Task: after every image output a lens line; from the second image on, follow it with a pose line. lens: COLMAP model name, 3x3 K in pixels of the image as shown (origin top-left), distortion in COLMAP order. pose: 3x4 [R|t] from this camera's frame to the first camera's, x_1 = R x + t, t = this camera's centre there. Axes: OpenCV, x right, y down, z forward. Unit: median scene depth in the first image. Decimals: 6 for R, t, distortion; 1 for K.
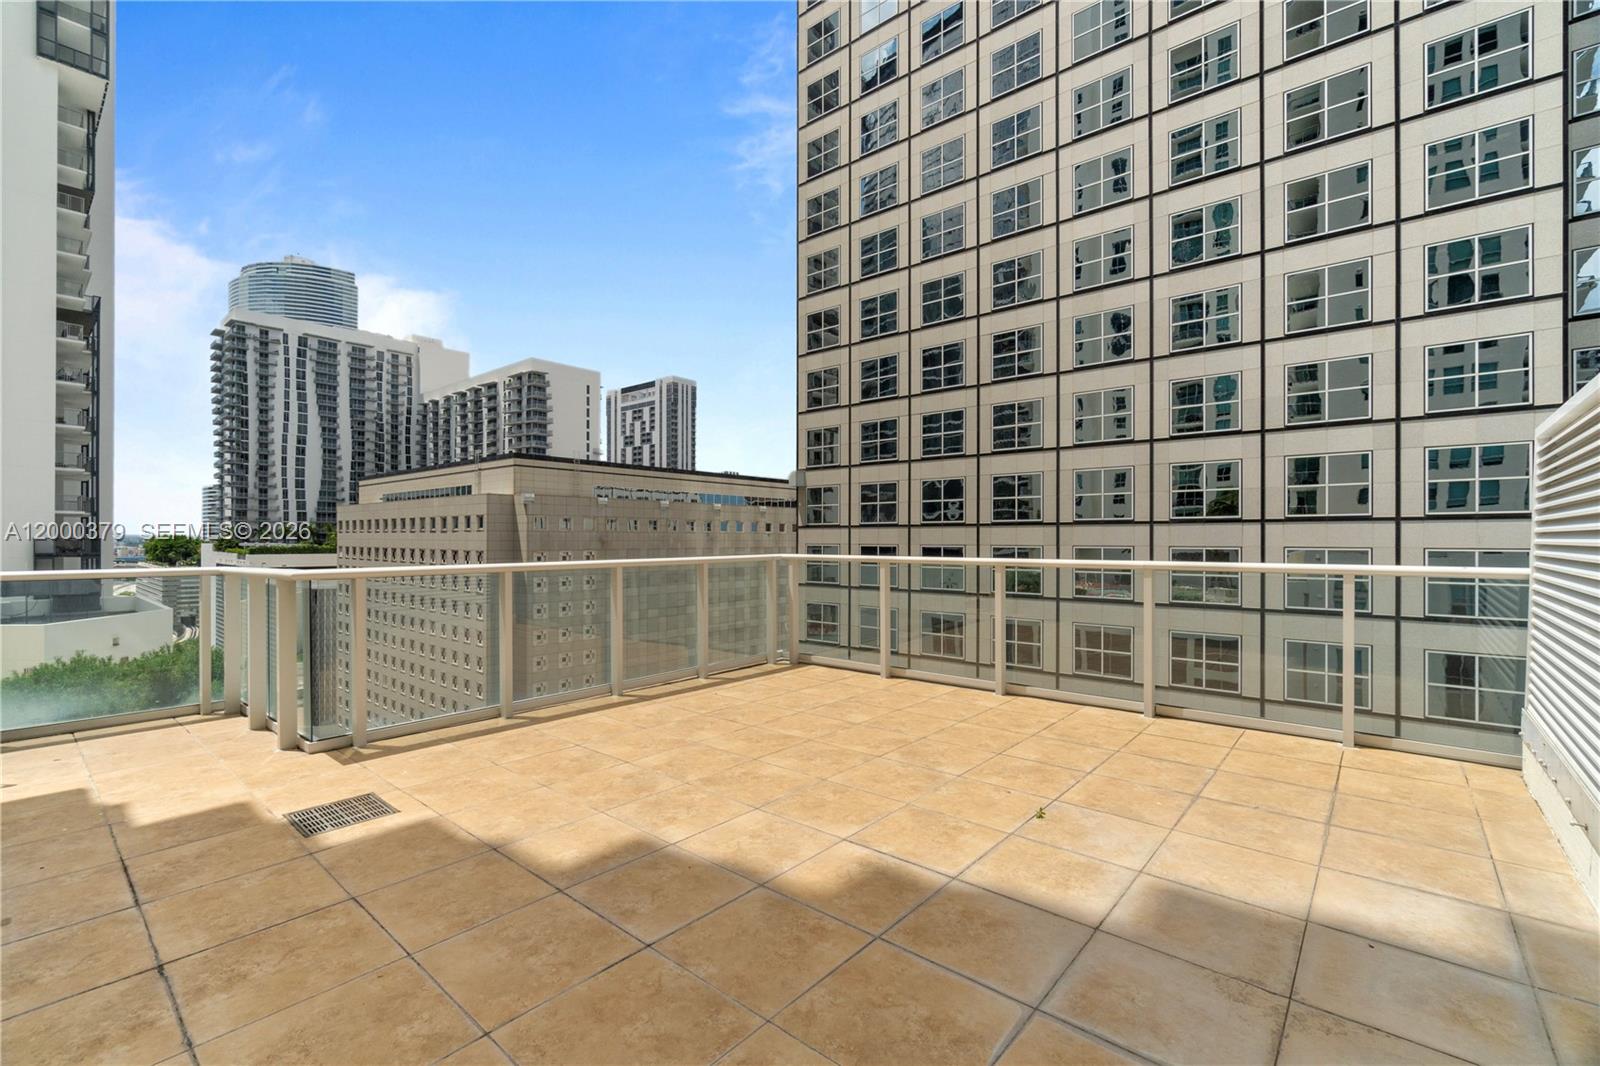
lens RADIAL K [[696.8, 0, 779.3], [0, 696.8, 538.4], [0, 0, 1]] dist [-0.004496, -0.000134]
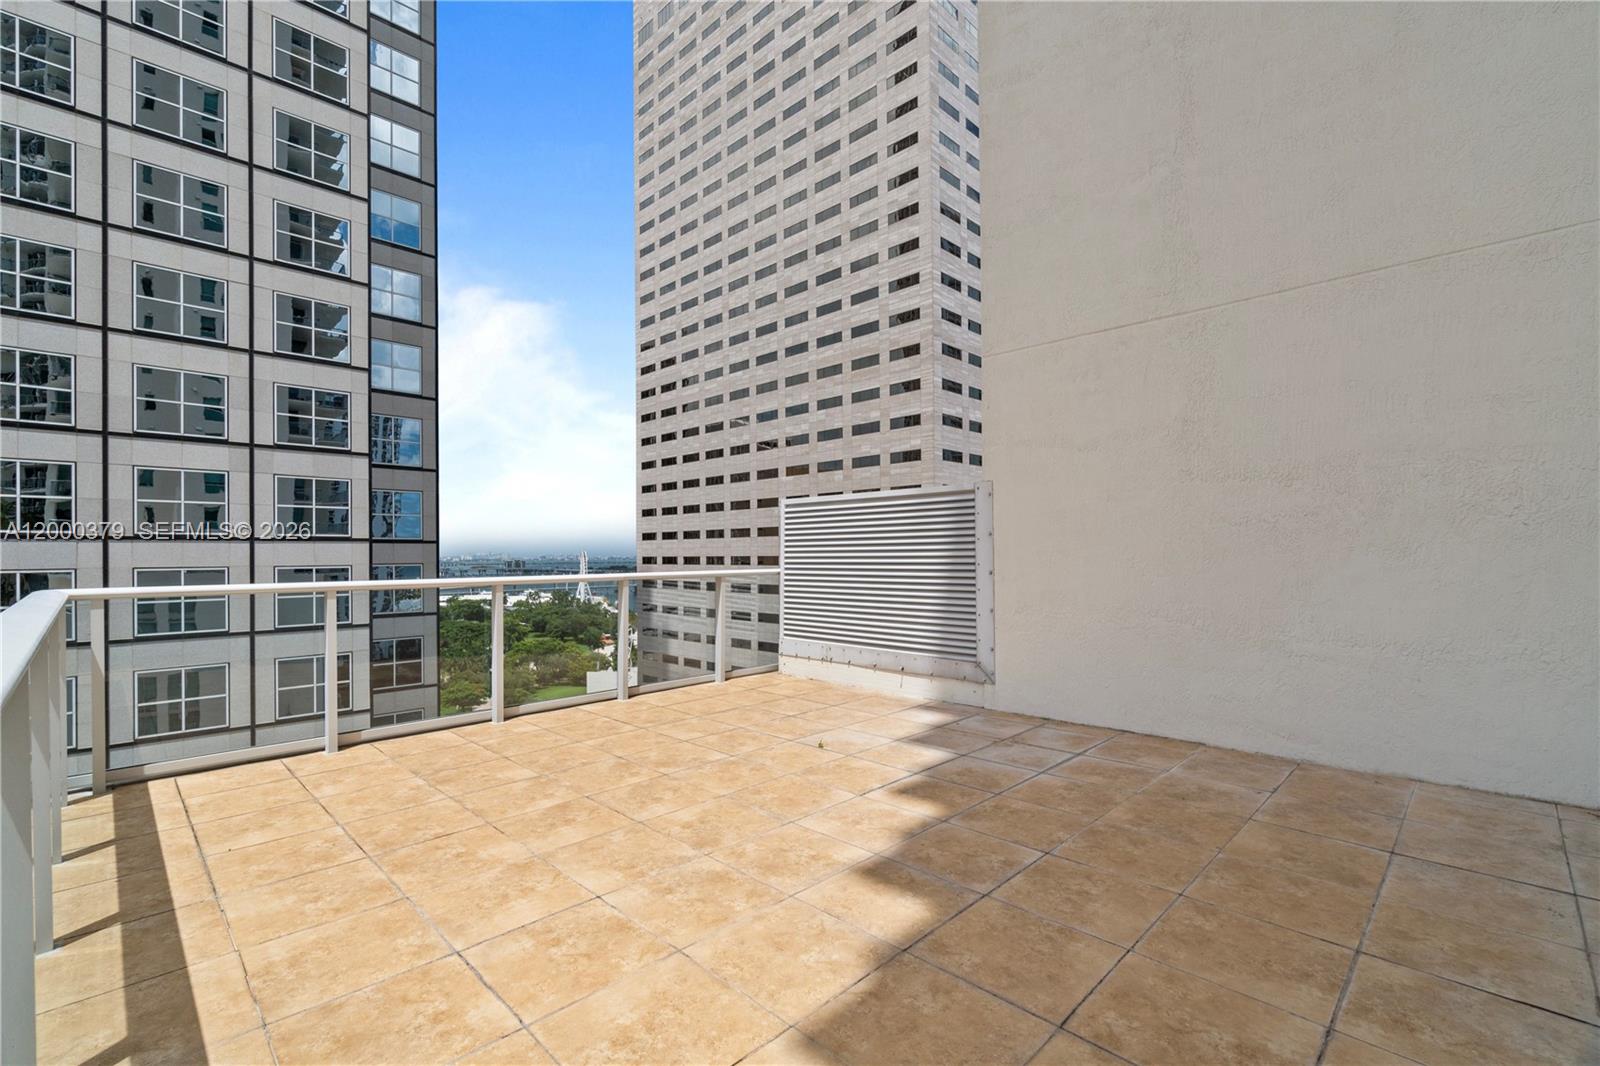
lens RADIAL K [[696.8, 0, 802.2], [0, 696.8, 551.1], [0, 0, 1]] dist [-0.004496, -0.000134]
pose [[0.054571, 0.003452, 0.998504, -0.821741], [0.006813, 0.999969, -0.003830, -0.000671], [-0.998487, 0.007012, 0.054546, 0.731927]]
